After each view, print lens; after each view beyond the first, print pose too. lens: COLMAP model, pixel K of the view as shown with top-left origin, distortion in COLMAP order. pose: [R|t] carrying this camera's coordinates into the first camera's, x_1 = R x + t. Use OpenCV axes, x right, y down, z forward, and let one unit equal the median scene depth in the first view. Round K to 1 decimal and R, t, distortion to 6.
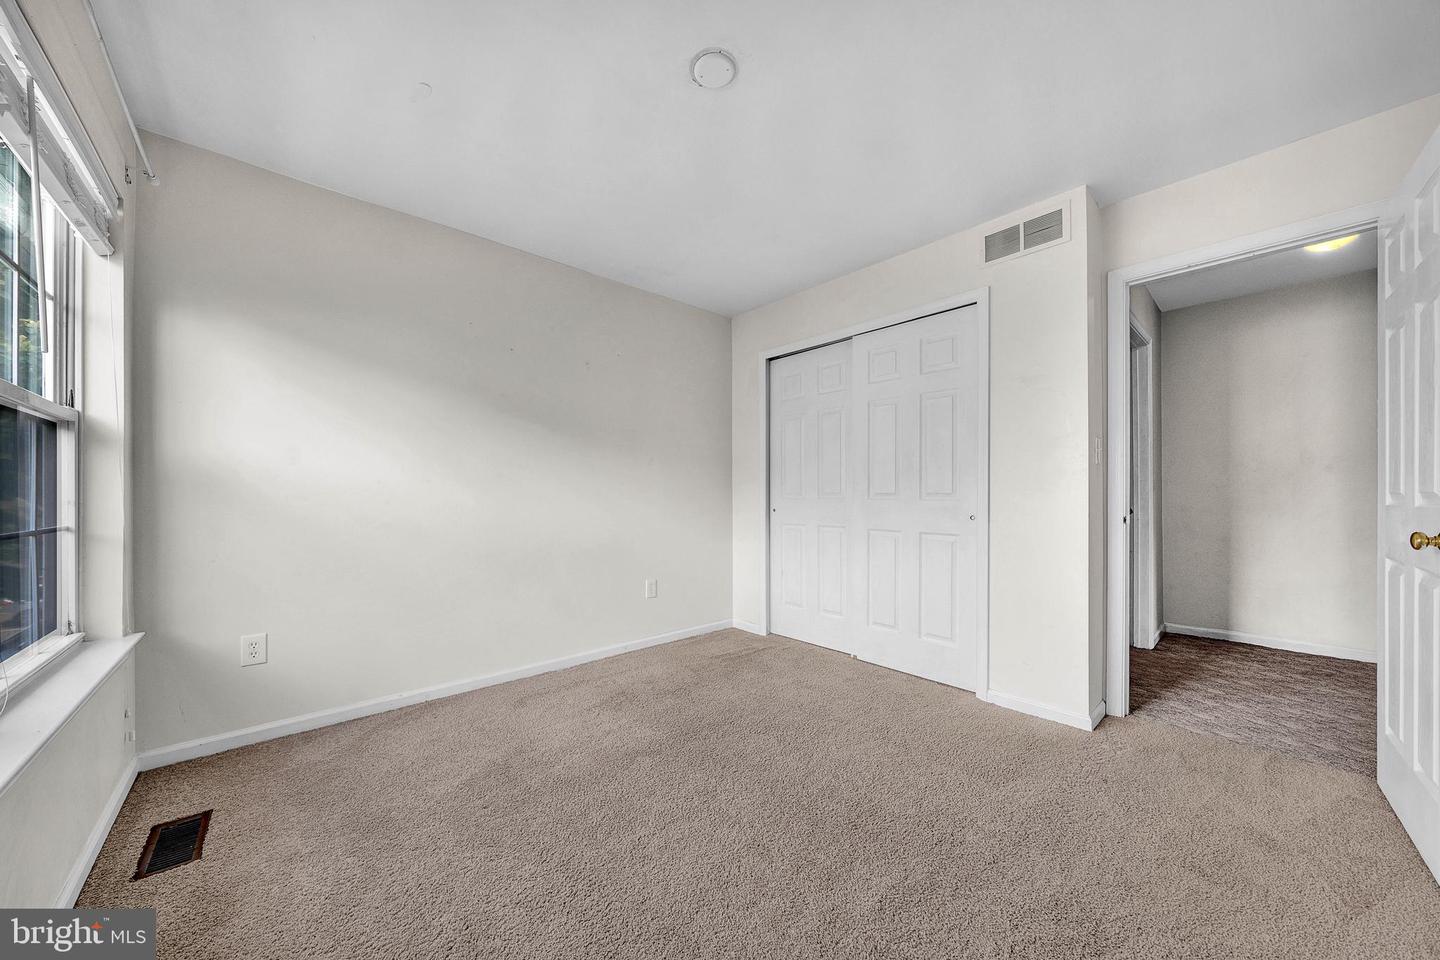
lens RADIAL K [[500.0, 0, 720.7], [0, 500.0, 488.2], [0, 0, 1]] dist [-0.000903, -0.000115]
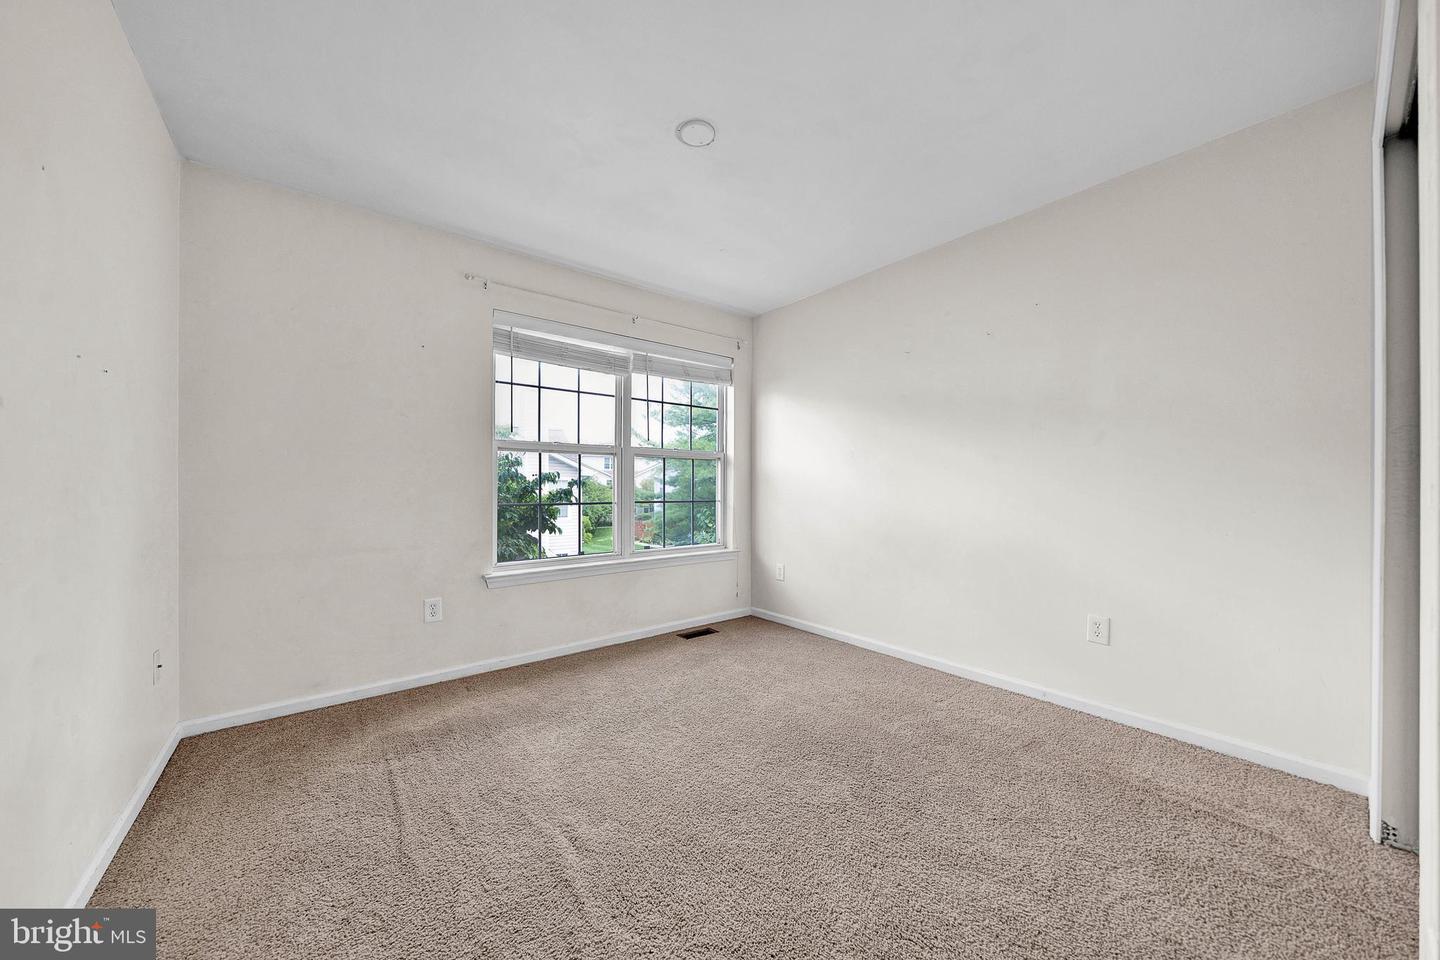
lens RADIAL K [[500.0, 0, 721.0], [0, 500.0, 486.1], [0, 0, 1]] dist [-0.000903, -0.000115]
pose [[-0.045135, -0.005262, -0.998967, 0.771542], [0.003667, 0.999979, -0.005433, 0.013862], [0.998974, -0.003908, -0.045115, 0.736835]]
